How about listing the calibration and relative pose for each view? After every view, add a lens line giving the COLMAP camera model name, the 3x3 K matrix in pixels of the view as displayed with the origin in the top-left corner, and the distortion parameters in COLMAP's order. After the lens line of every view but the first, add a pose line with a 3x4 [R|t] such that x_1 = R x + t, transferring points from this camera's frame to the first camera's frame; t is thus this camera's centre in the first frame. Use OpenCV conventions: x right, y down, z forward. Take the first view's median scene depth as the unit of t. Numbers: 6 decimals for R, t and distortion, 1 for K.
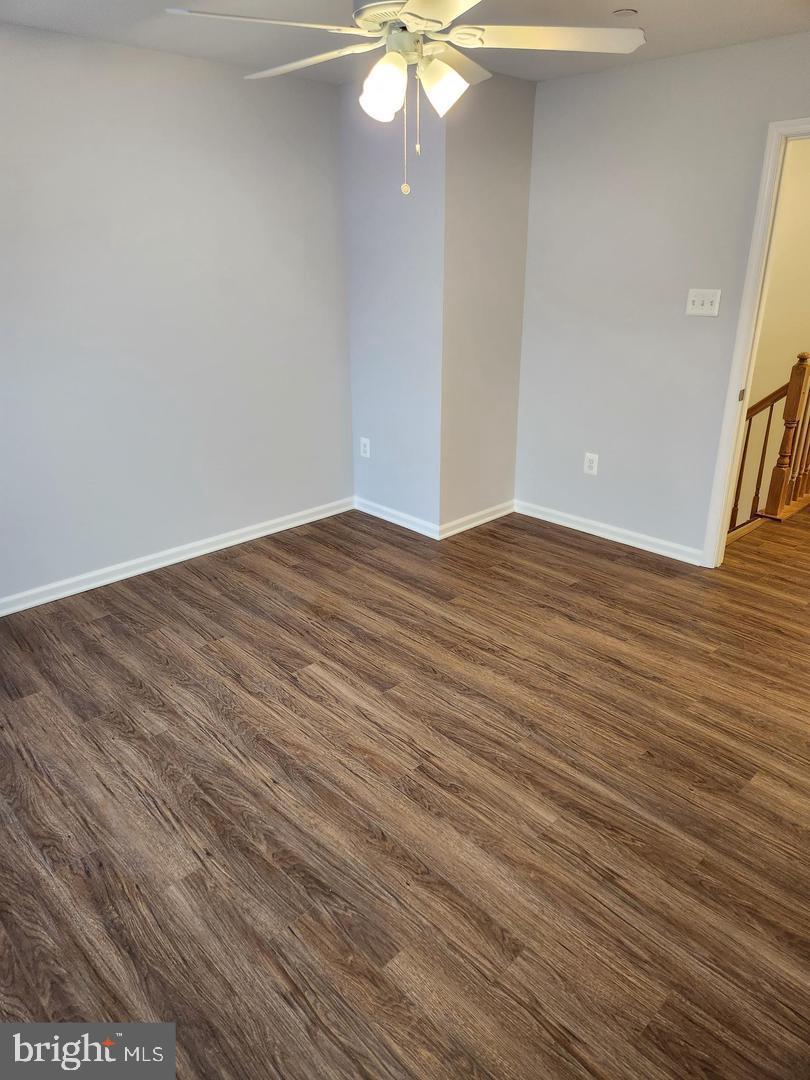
lens RADIAL K [[714.3, 0, 411.5], [0, 714.3, 526.7], [0, 0, 1]] dist [0.090594, -0.074298]
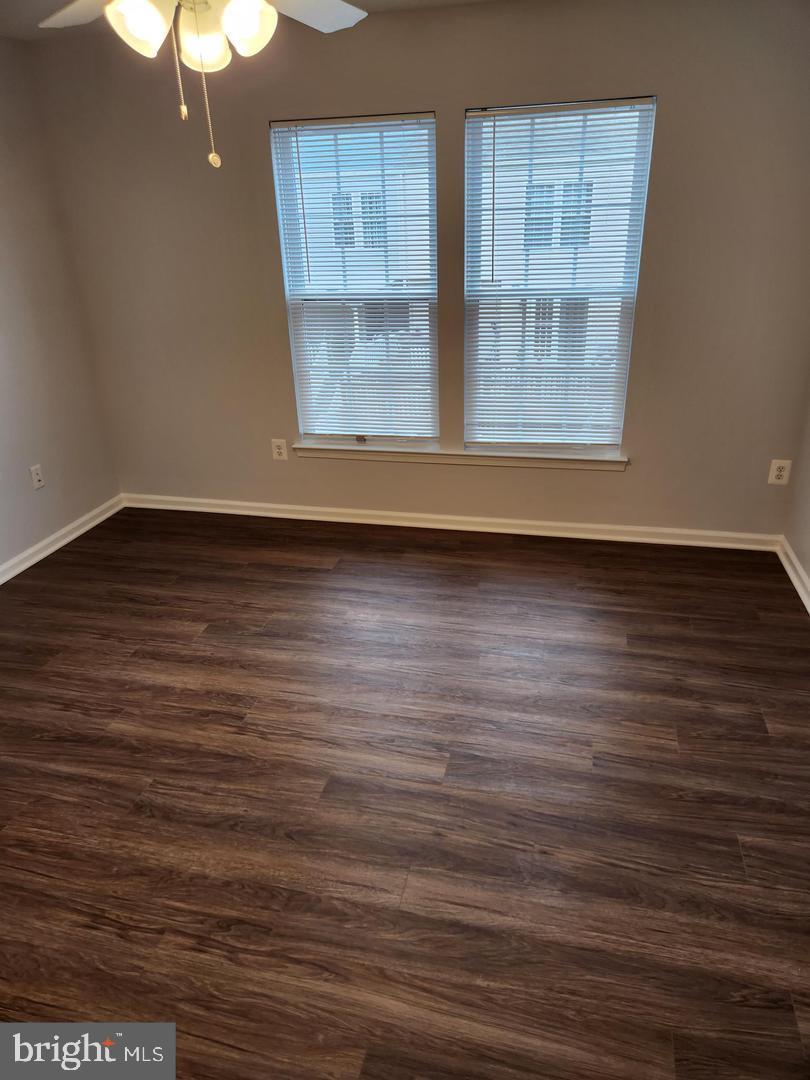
lens RADIAL K [[714.3, 0, 411.5], [0, 714.3, 526.7], [0, 0, 1]] dist [0.090594, -0.074298]
pose [[-0.847063, 0.243986, -0.472180, 0.219818], [-0.152171, 0.739883, 0.655300, -0.581984], [0.509242, 0.626933, -0.589600, 1.463732]]
